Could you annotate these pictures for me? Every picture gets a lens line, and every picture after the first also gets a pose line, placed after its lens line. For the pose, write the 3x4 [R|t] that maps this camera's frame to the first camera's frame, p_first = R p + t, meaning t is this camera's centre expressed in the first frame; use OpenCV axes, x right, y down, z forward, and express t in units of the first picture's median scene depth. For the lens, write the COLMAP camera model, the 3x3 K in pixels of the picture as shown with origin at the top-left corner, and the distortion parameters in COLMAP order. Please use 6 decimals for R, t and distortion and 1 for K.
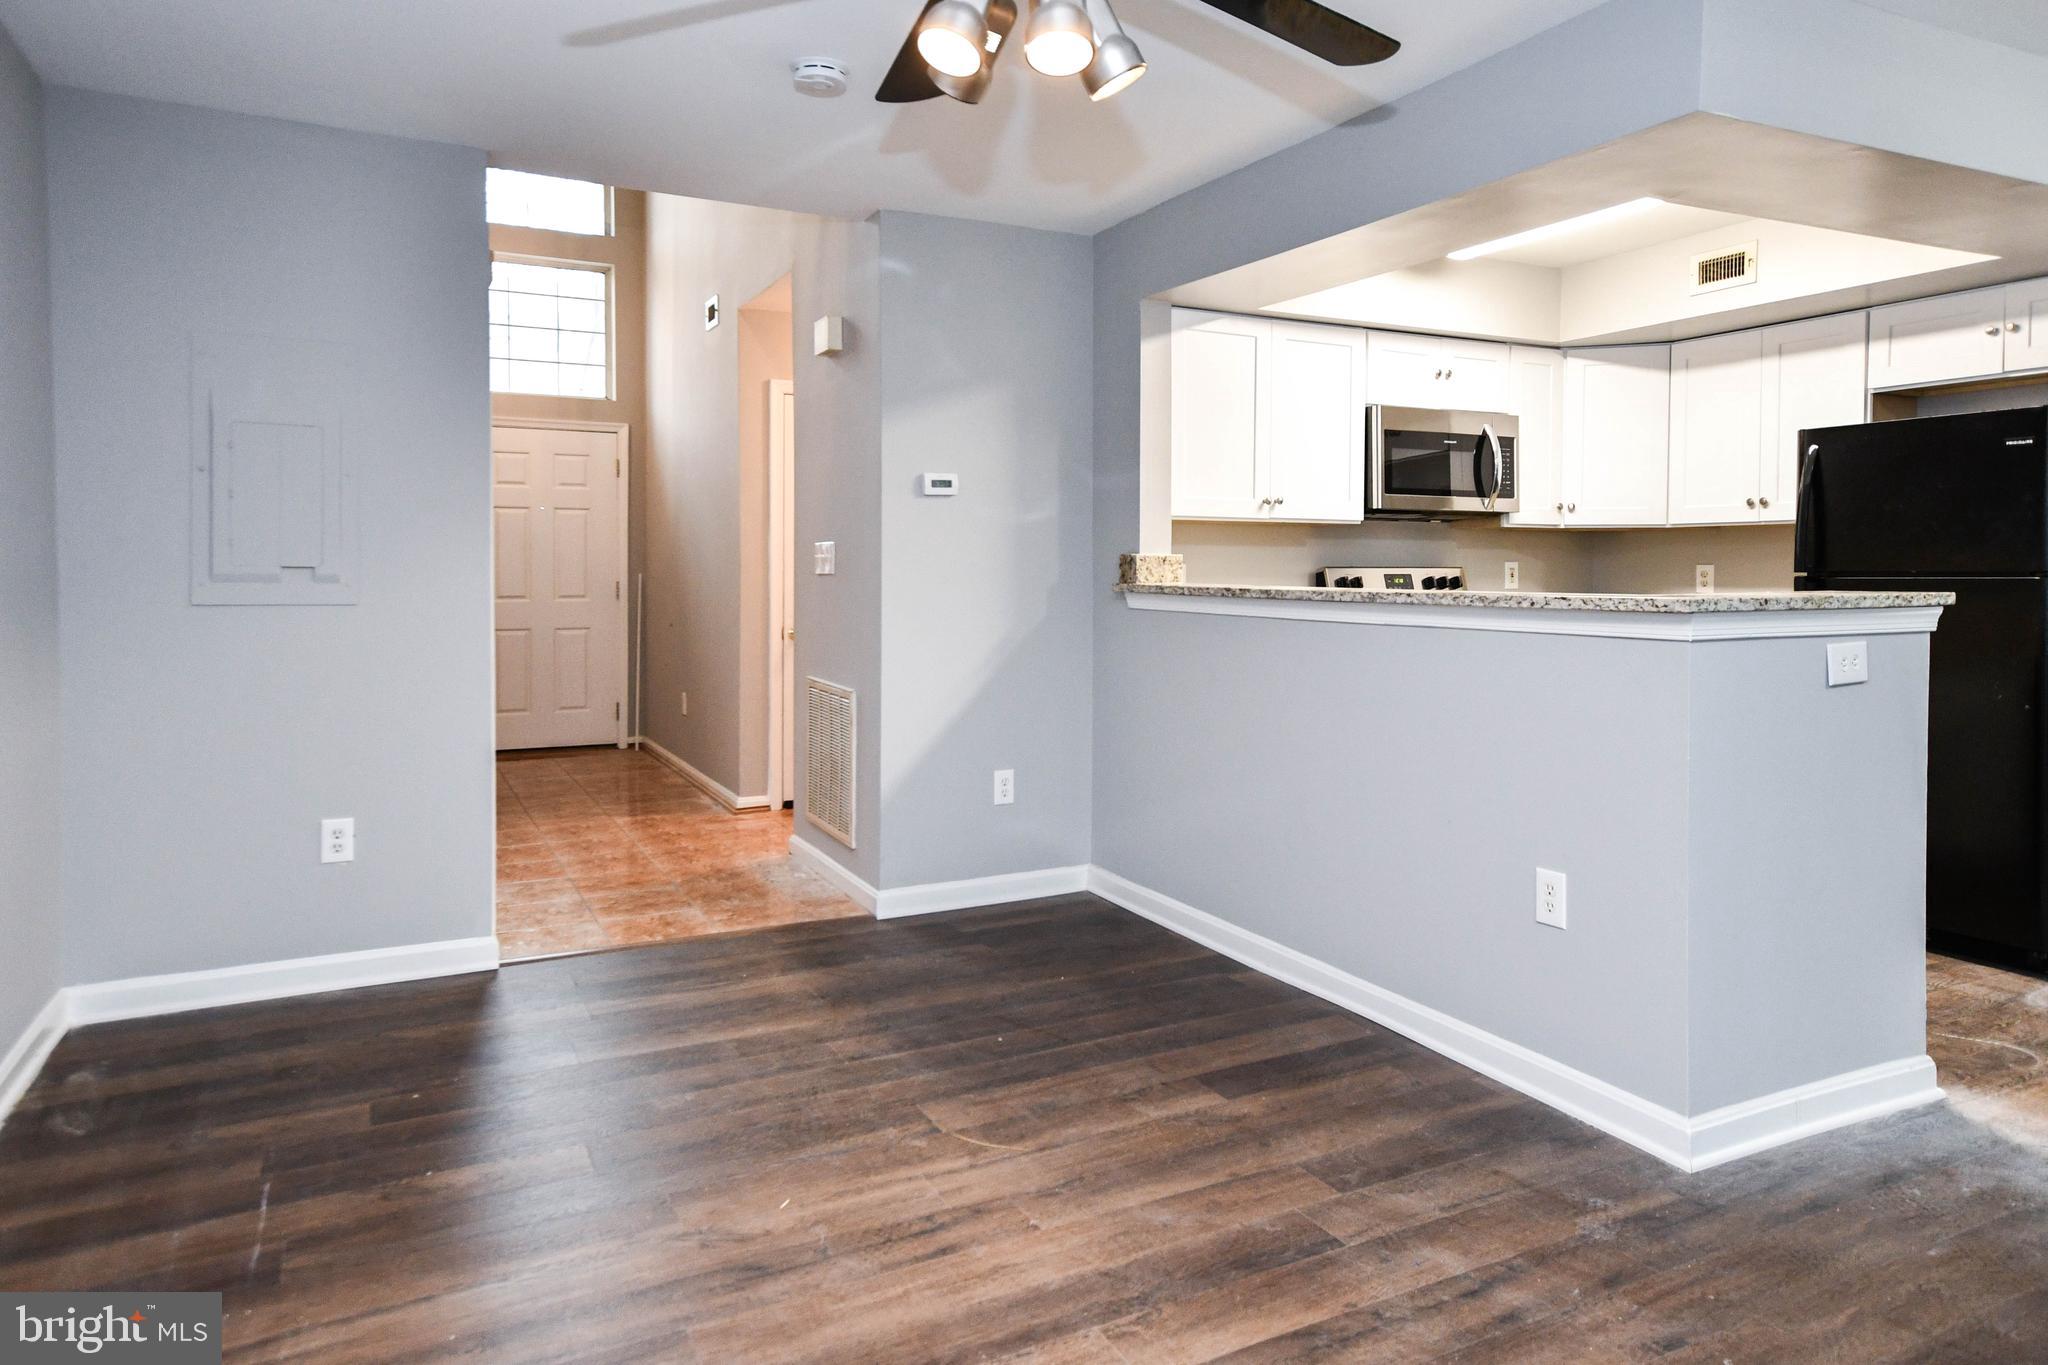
lens RADIAL K [[1277.6, 0, 1013.7], [0, 1277.6, 594.9], [0, 0, 1]] dist [0.017449, 0.011049]
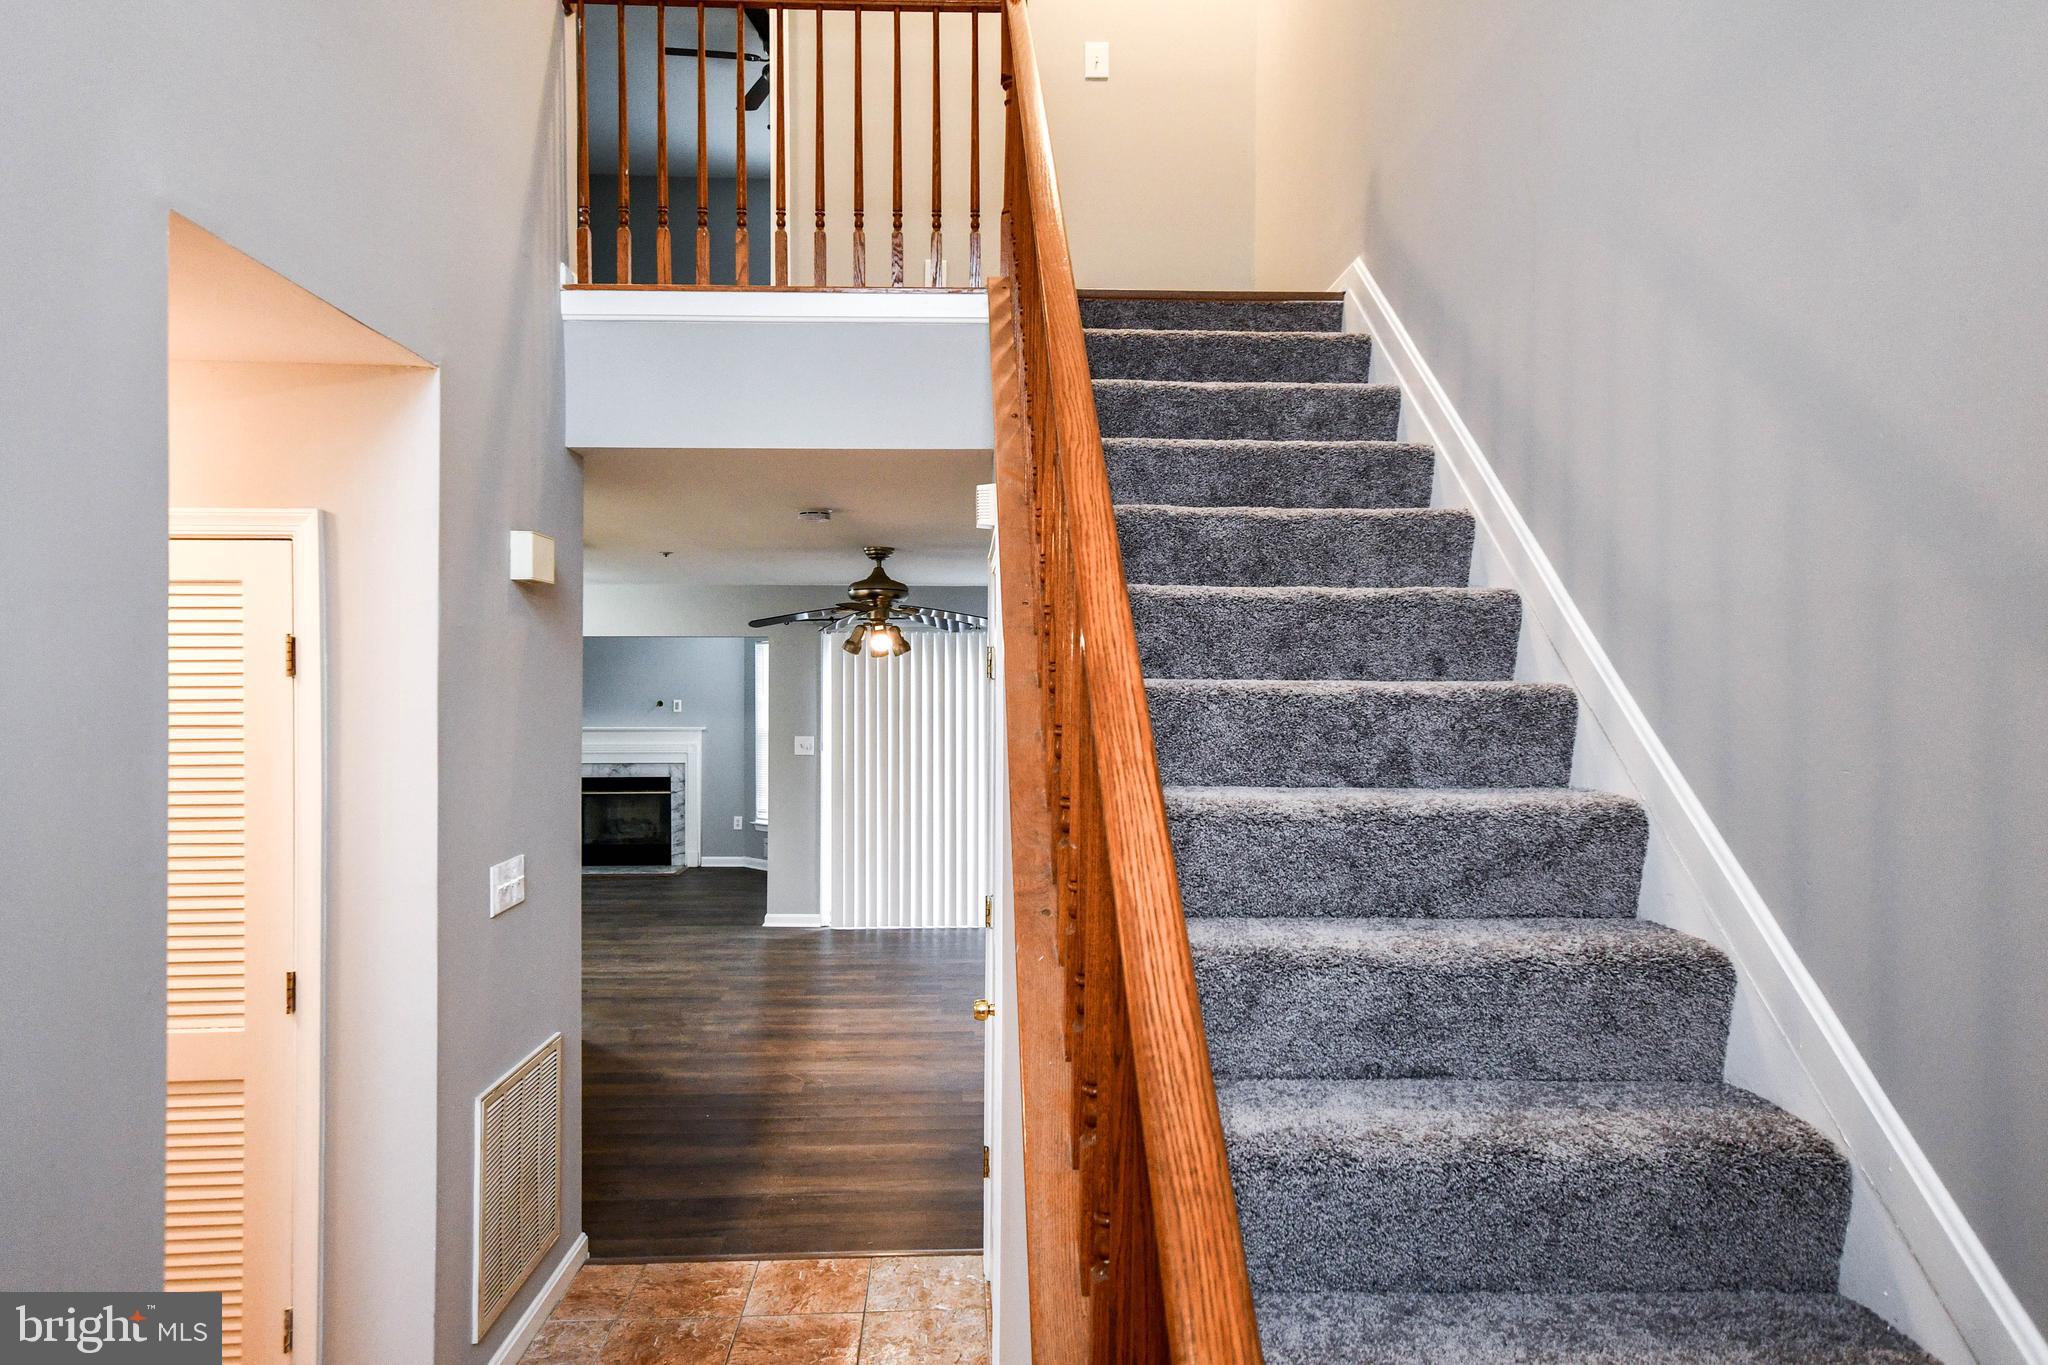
lens RADIAL K [[1277.6, 0, 979.8], [0, 1277.6, 679.8], [0, 0, 1]] dist [0.017449, 0.011049]
pose [[-0.901276, -0.006972, 0.433190, -0.949718], [0.003625, 0.999714, 0.023634, -0.217499], [-0.433231, 0.022871, -0.900993, 2.159061]]
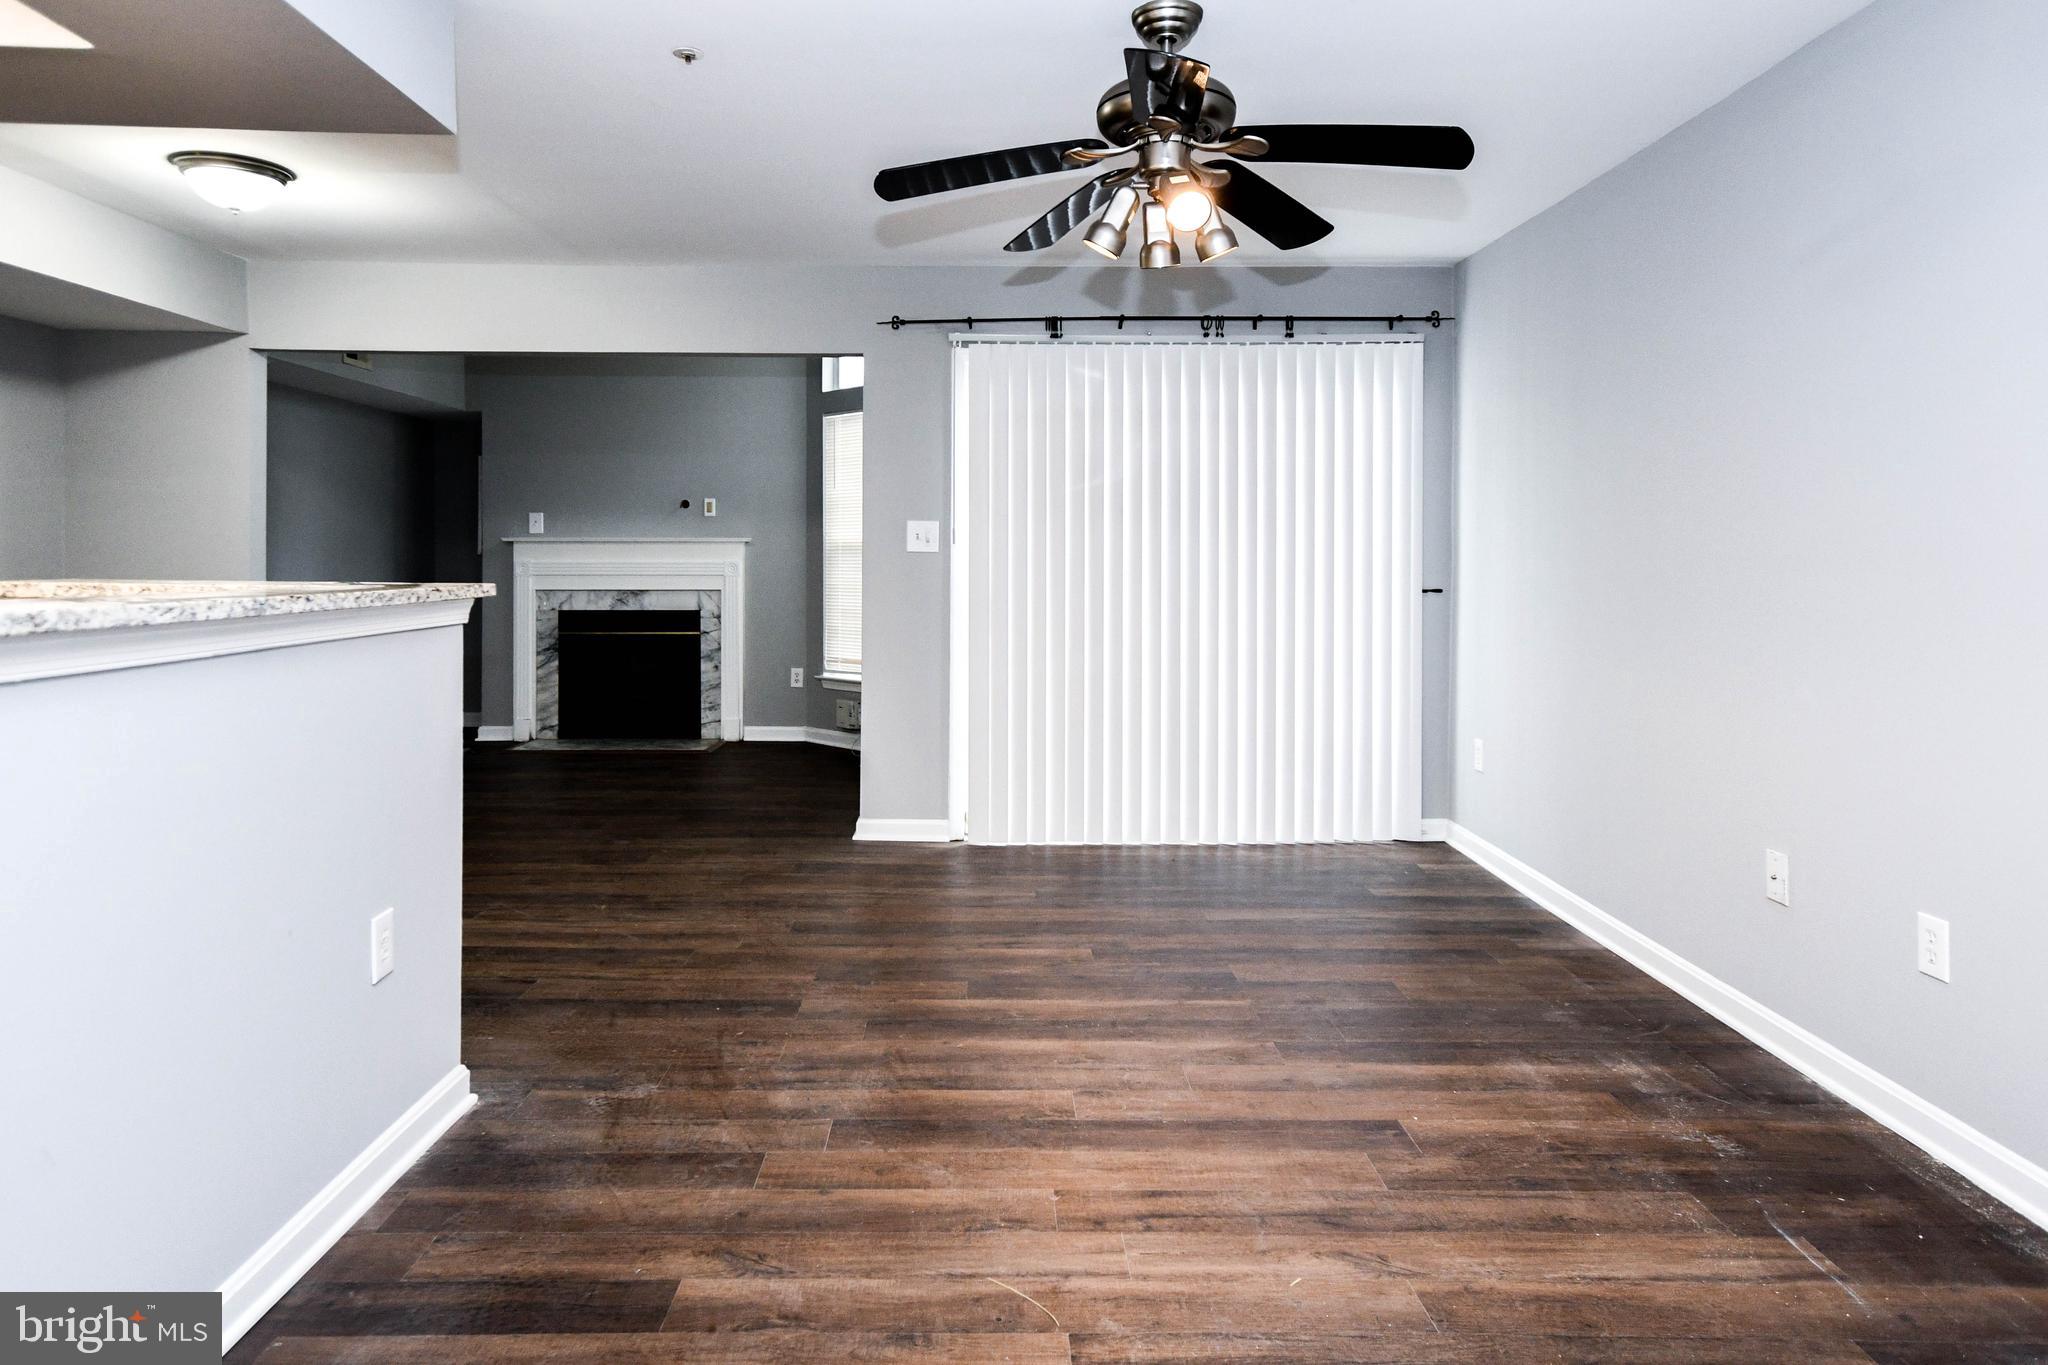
lens RADIAL K [[1277.6, 0, 989.6], [0, 1277.6, 568.0], [0, 0, 1]] dist [0.017449, 0.011049]
pose [[-0.892985, -0.011777, 0.449932, -0.268939], [0.002881, 0.999488, 0.031879, -0.033444], [-0.450077, 0.029764, -0.892494, 1.312614]]
